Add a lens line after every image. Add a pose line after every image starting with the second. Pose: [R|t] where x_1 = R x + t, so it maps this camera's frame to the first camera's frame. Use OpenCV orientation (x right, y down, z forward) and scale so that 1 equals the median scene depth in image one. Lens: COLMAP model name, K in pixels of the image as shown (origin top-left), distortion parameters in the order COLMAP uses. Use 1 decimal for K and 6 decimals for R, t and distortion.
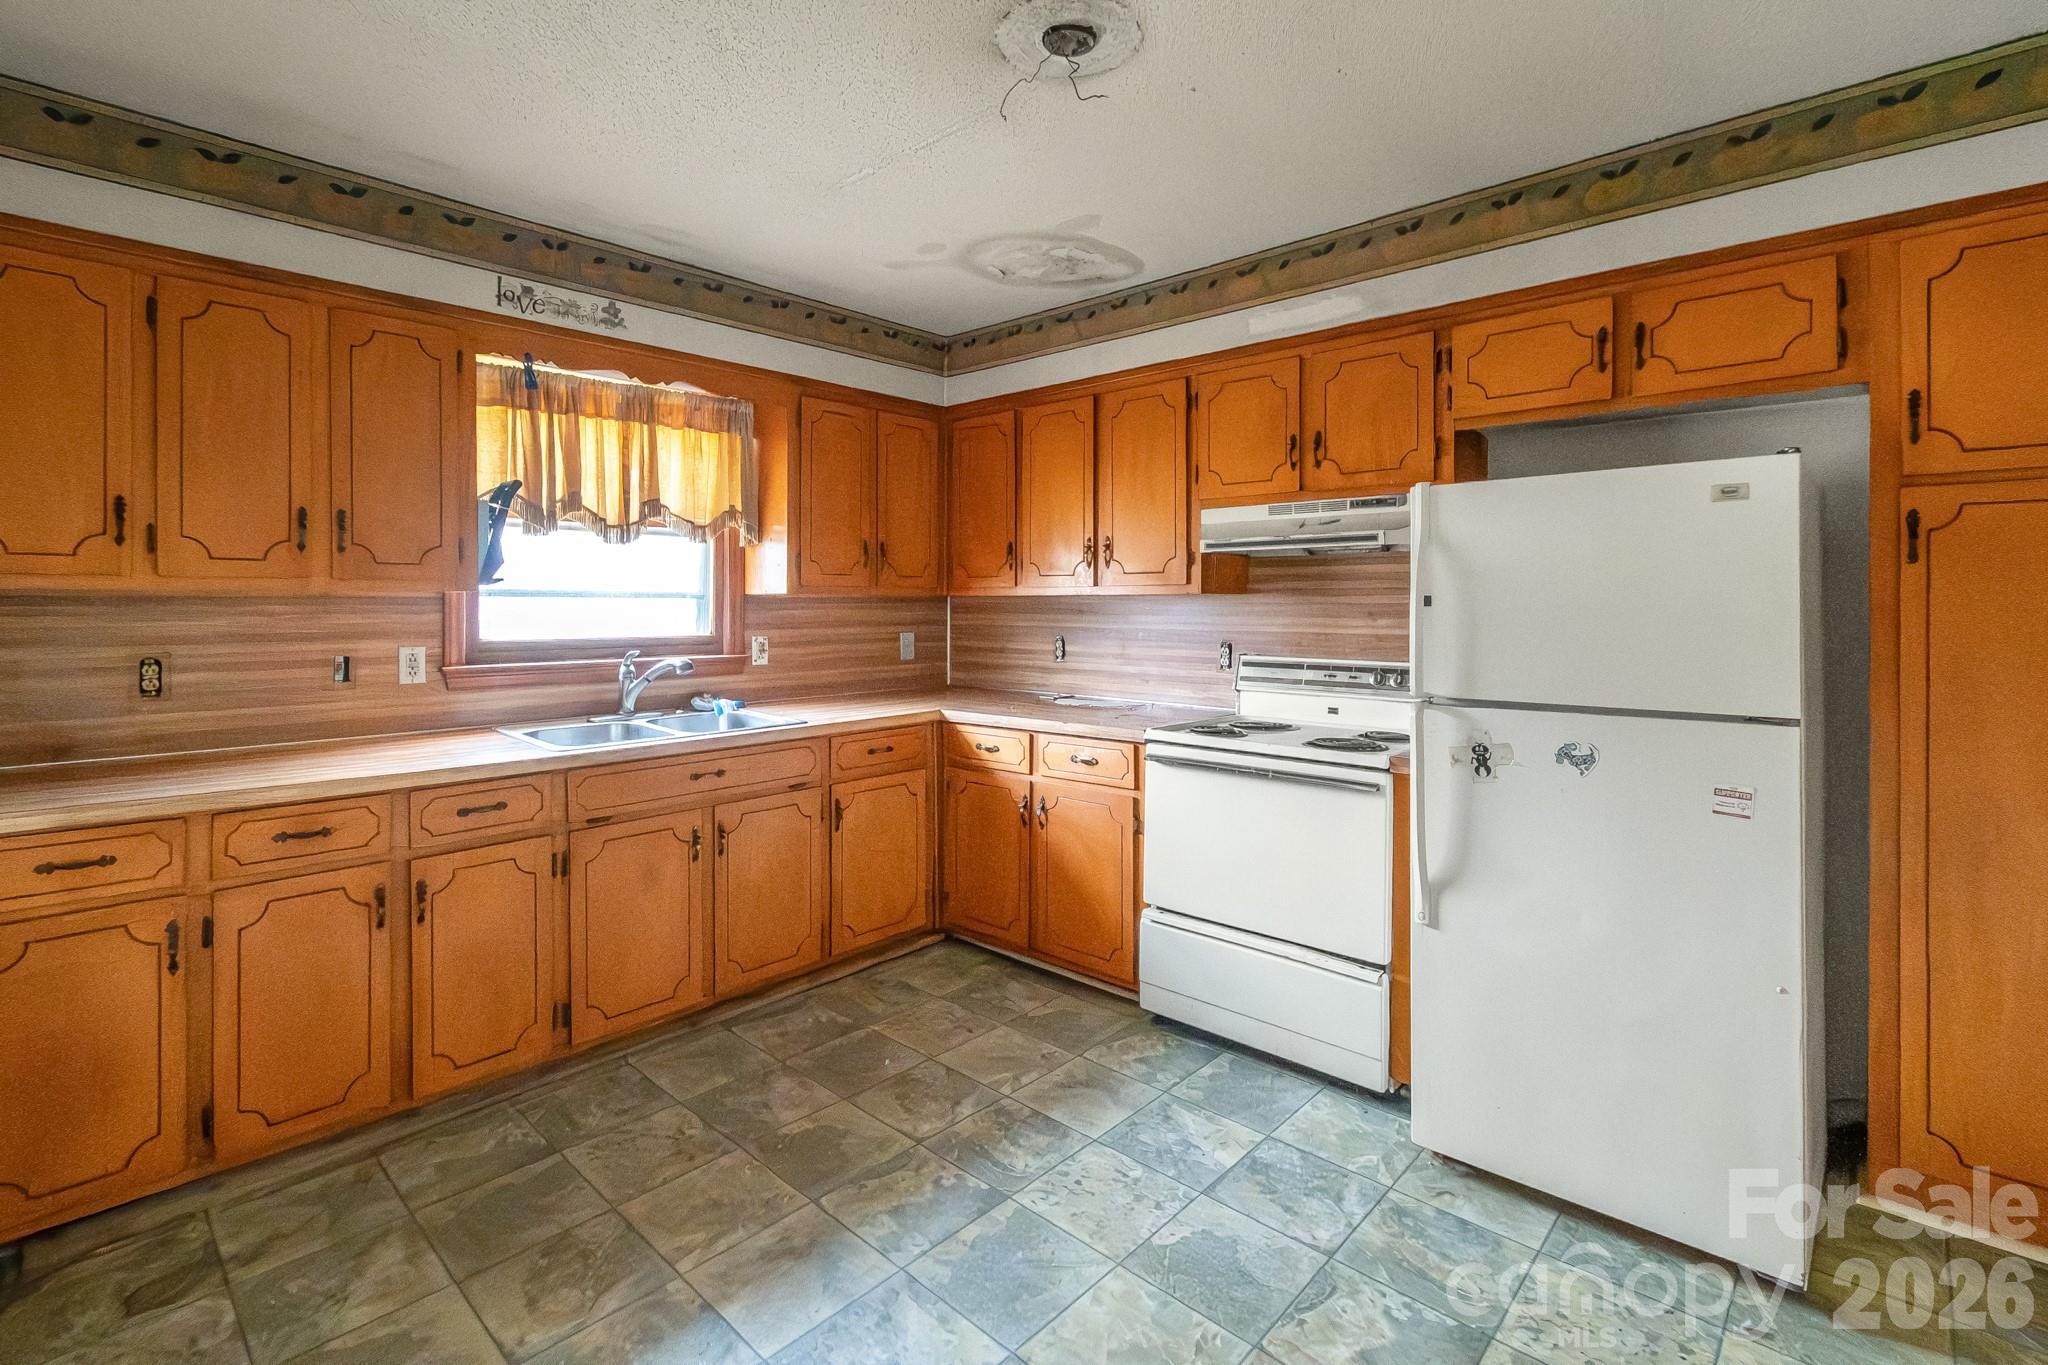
lens RADIAL K [[941.4, 0, 1026.2], [0, 941.4, 603.9], [0, 0, 1]] dist [0.001499, 0.000256]
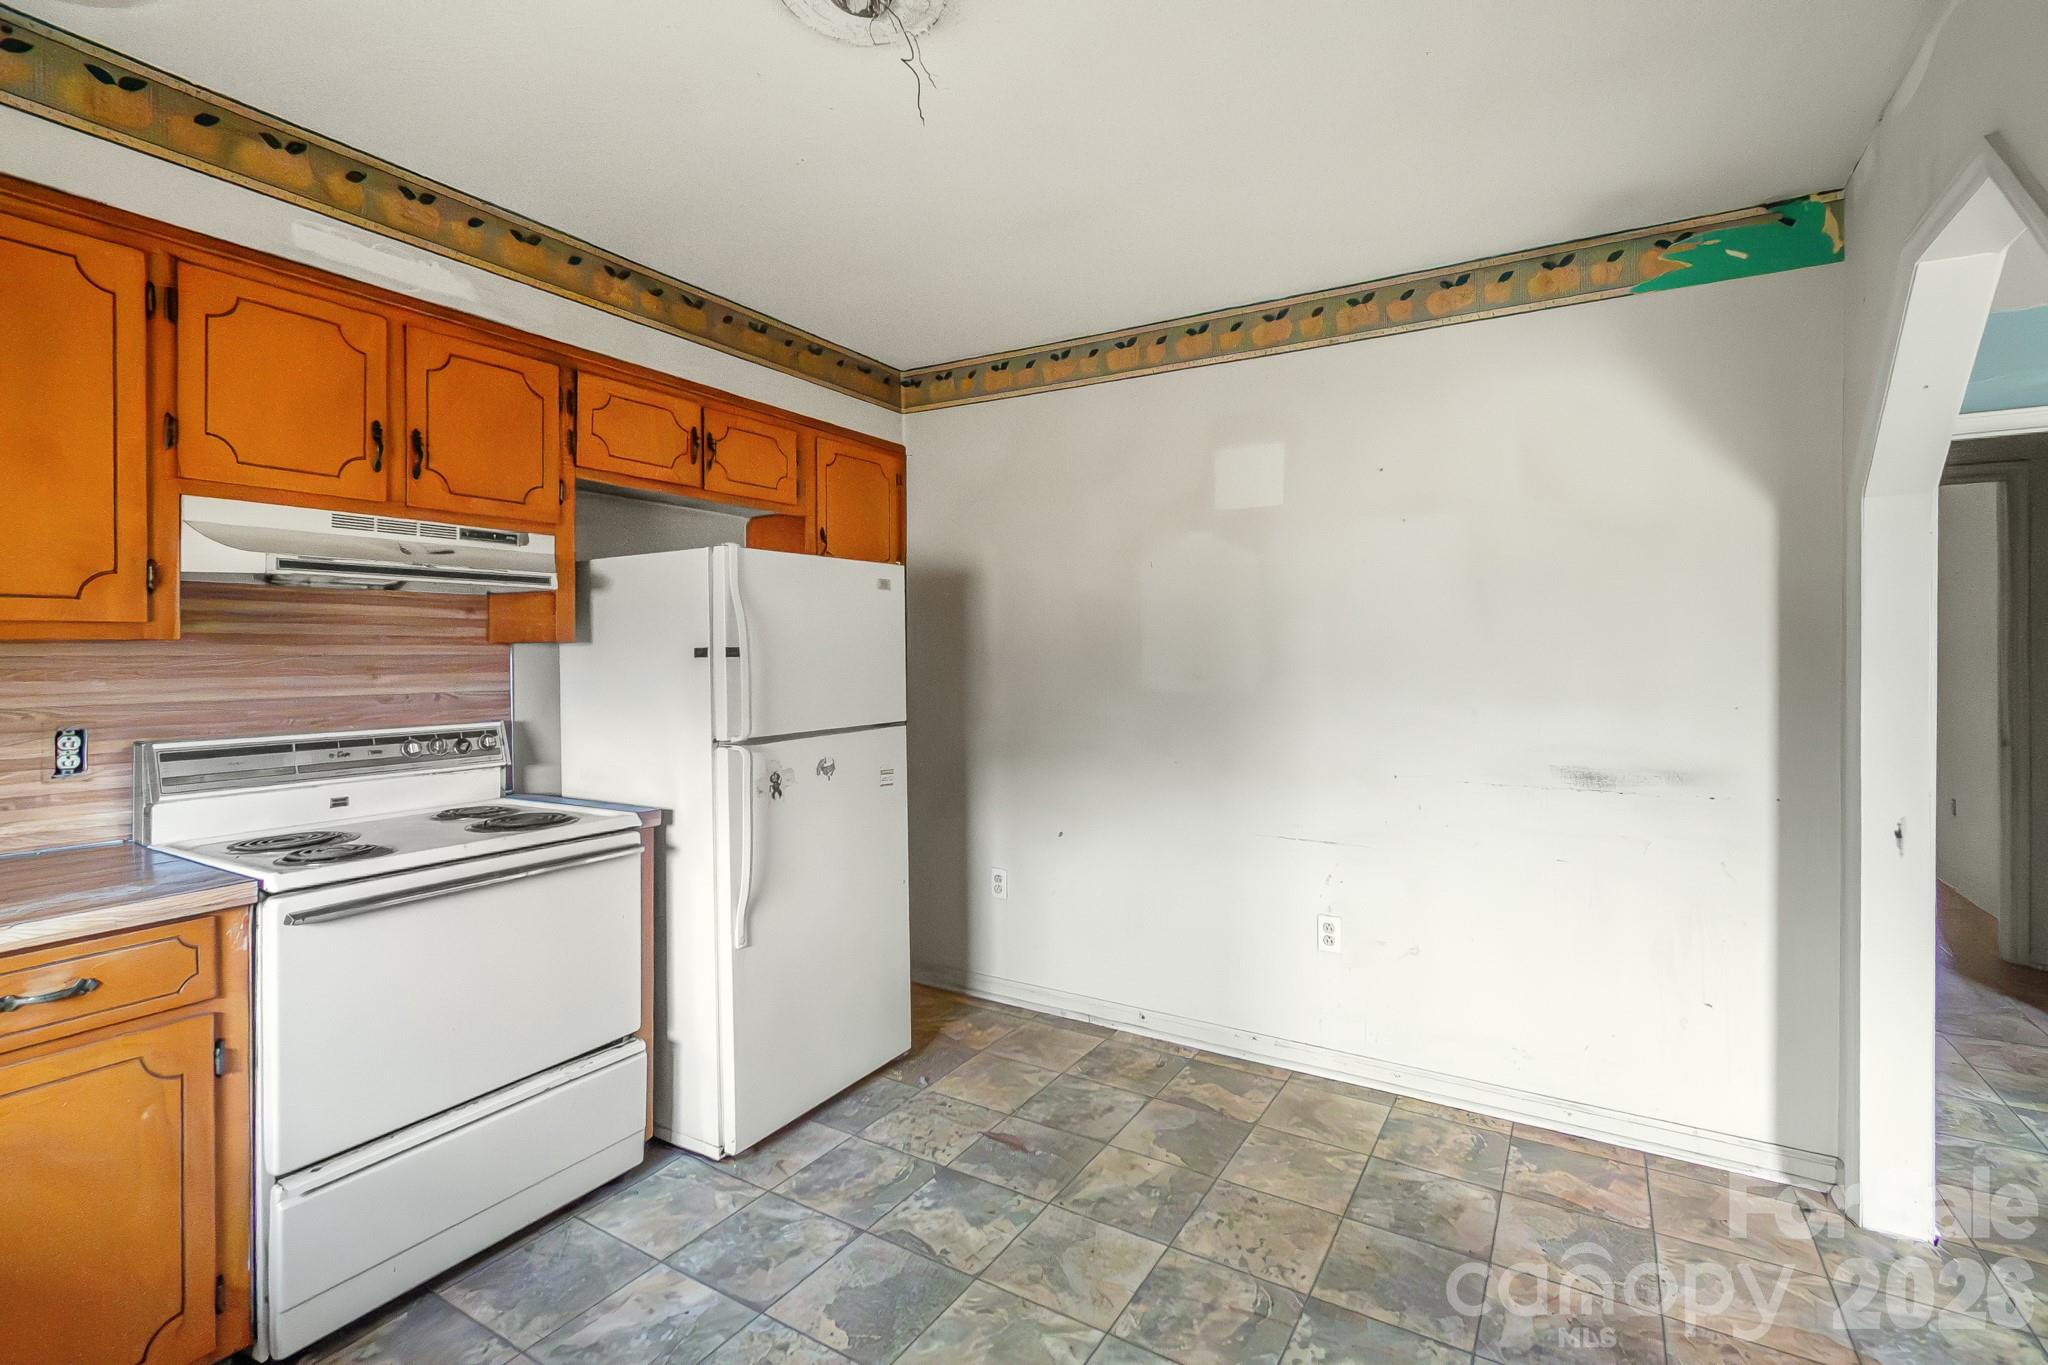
lens RADIAL K [[917.7, 0, 1028.9], [0, 917.7, 652.5], [0, 0, 1]] dist [-0.001909, -0.000334]
pose [[-0.198079, -0.000525, 0.980186, -0.568794], [0.003537, 0.999993, 0.001250, -0.002464], [-0.980180, 0.003714, -0.198076, 0.729462]]
